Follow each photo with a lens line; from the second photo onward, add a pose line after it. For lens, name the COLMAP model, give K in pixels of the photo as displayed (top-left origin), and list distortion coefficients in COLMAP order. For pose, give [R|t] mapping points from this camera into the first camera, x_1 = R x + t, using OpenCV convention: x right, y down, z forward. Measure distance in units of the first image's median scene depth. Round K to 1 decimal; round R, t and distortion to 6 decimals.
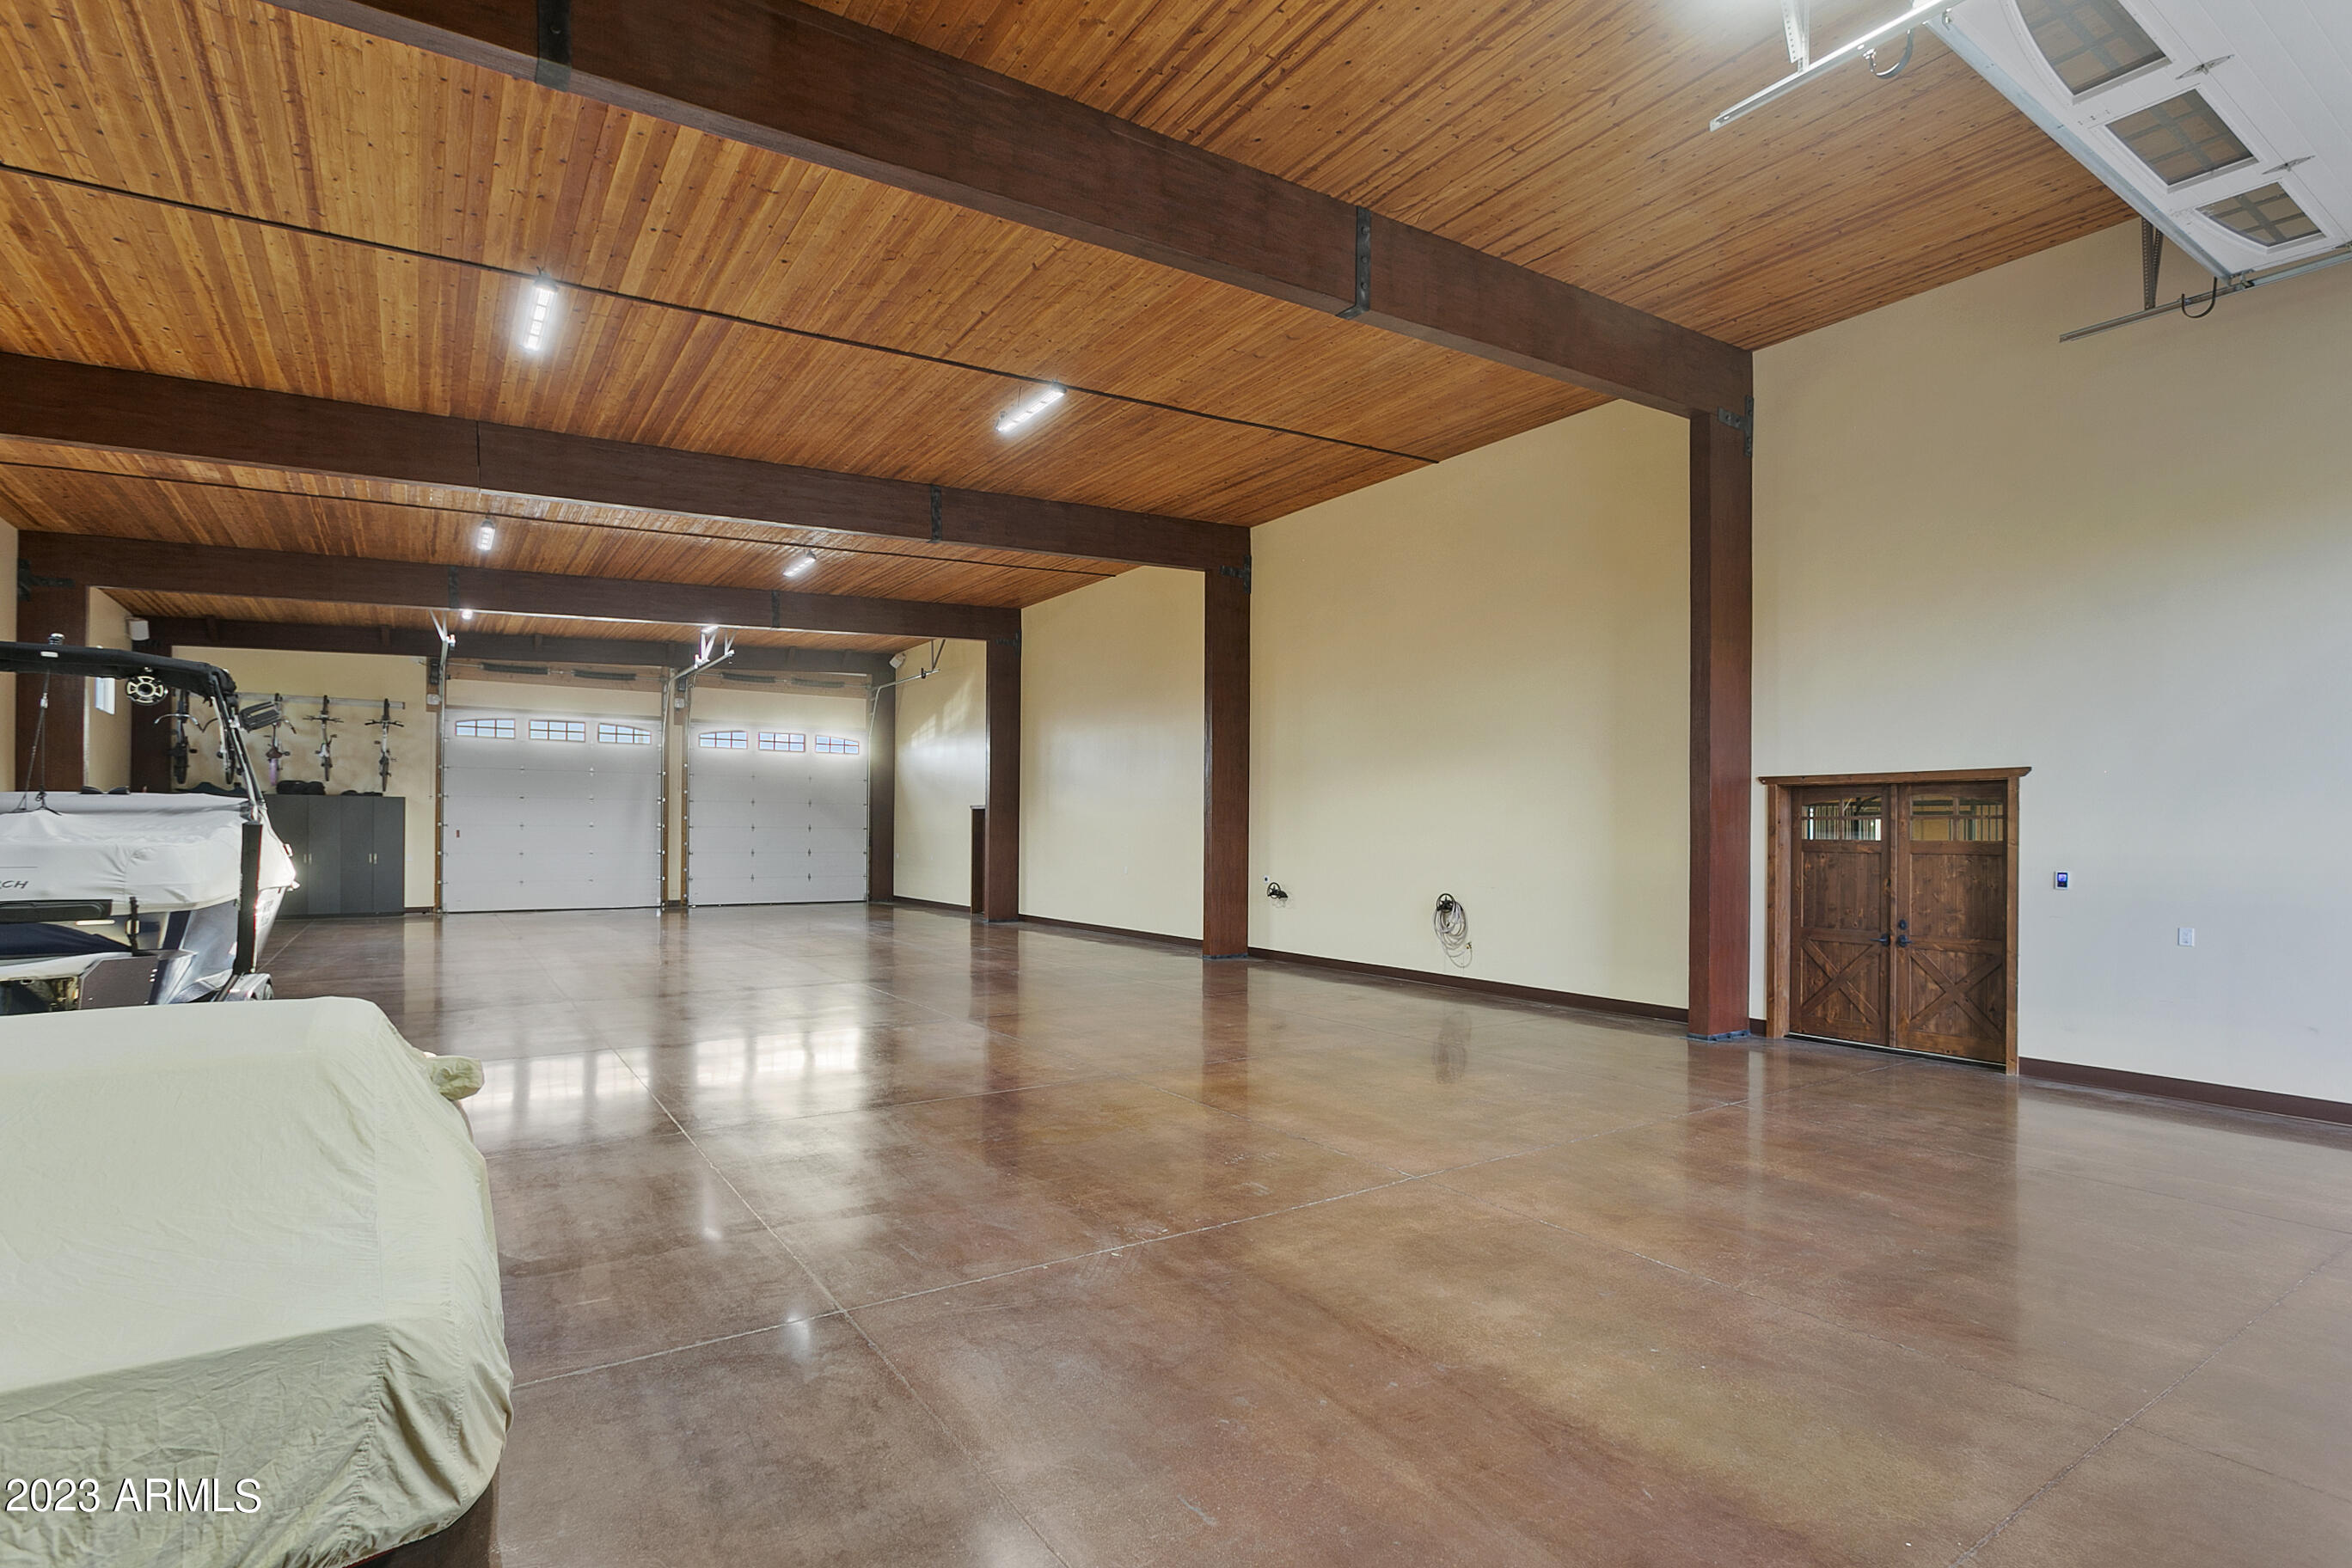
lens RADIAL K [[1158.2, 0, 1179.7], [0, 1158.2, 829.9], [0, 0, 1]] dist [-0.001913, -0.000076]
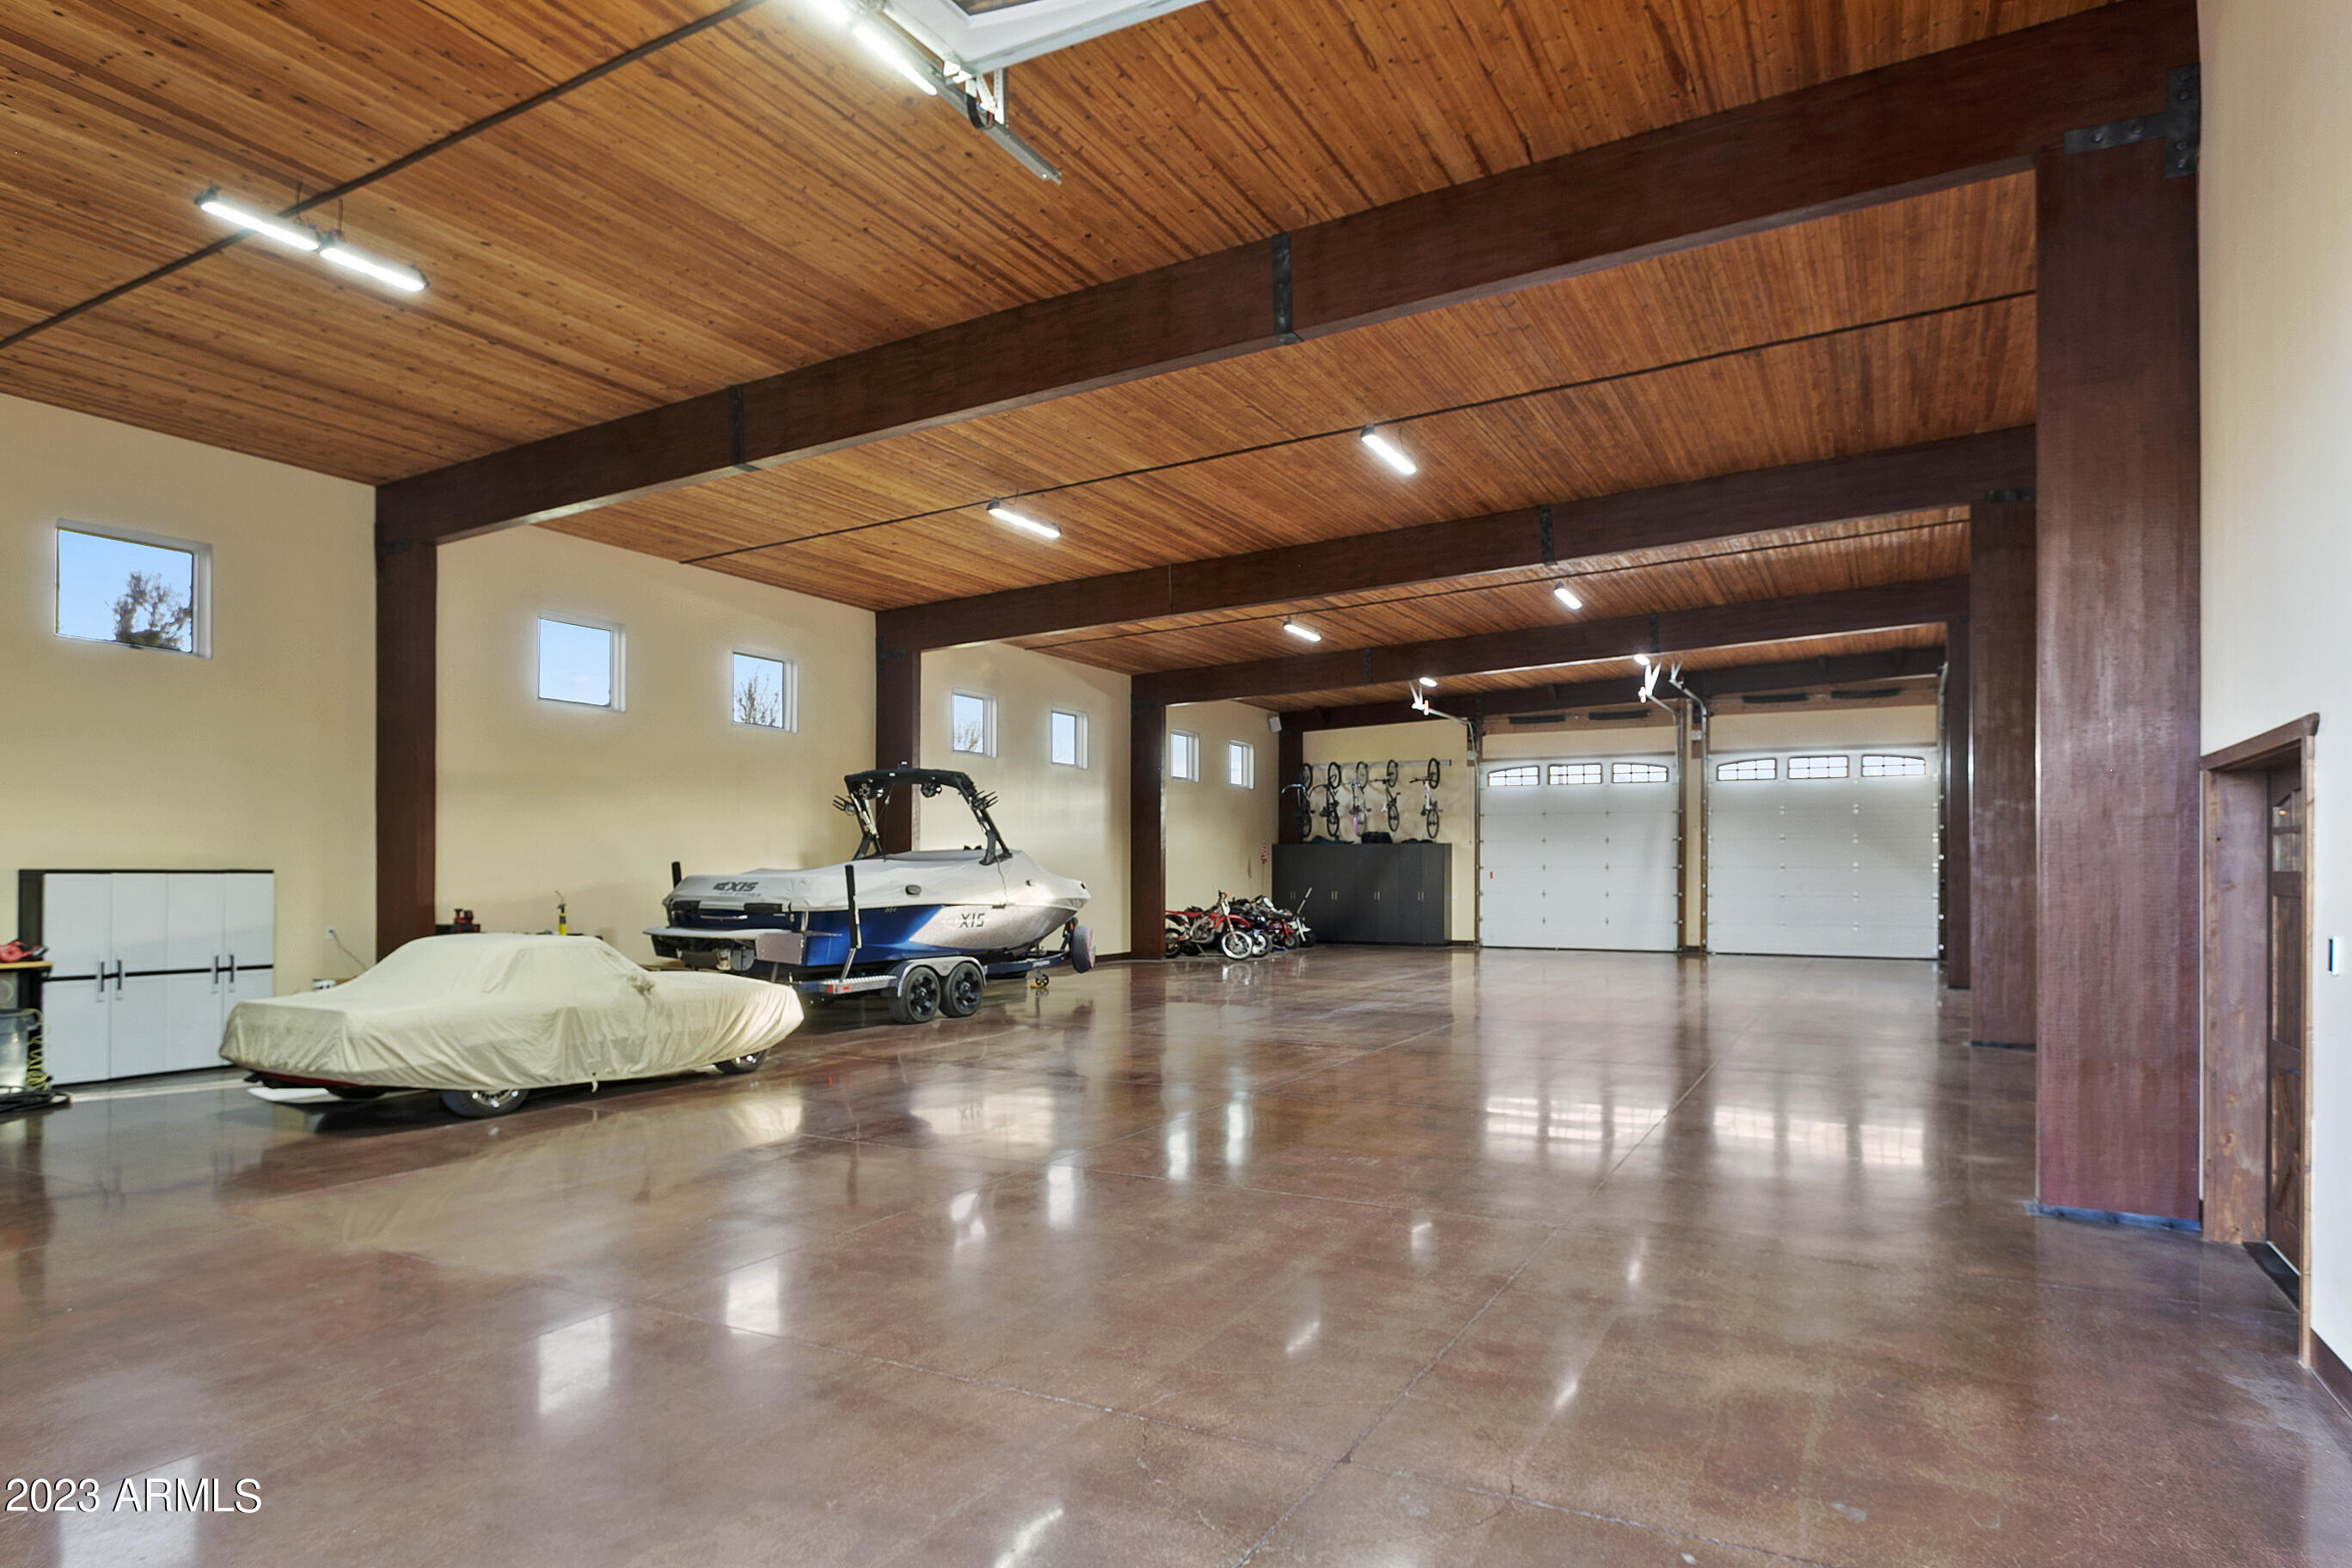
lens RADIAL K [[1360.0, 0, 1178.9], [0, 1360.0, 869.7], [0, 0, 1]] dist [-0.003797, -0.000321]
pose [[0.474332, -0.005870, -0.880326, 0.383541], [0.003299, 0.999983, -0.004891, 0.003719], [0.880340, -0.000585, 0.474344, 0.125860]]
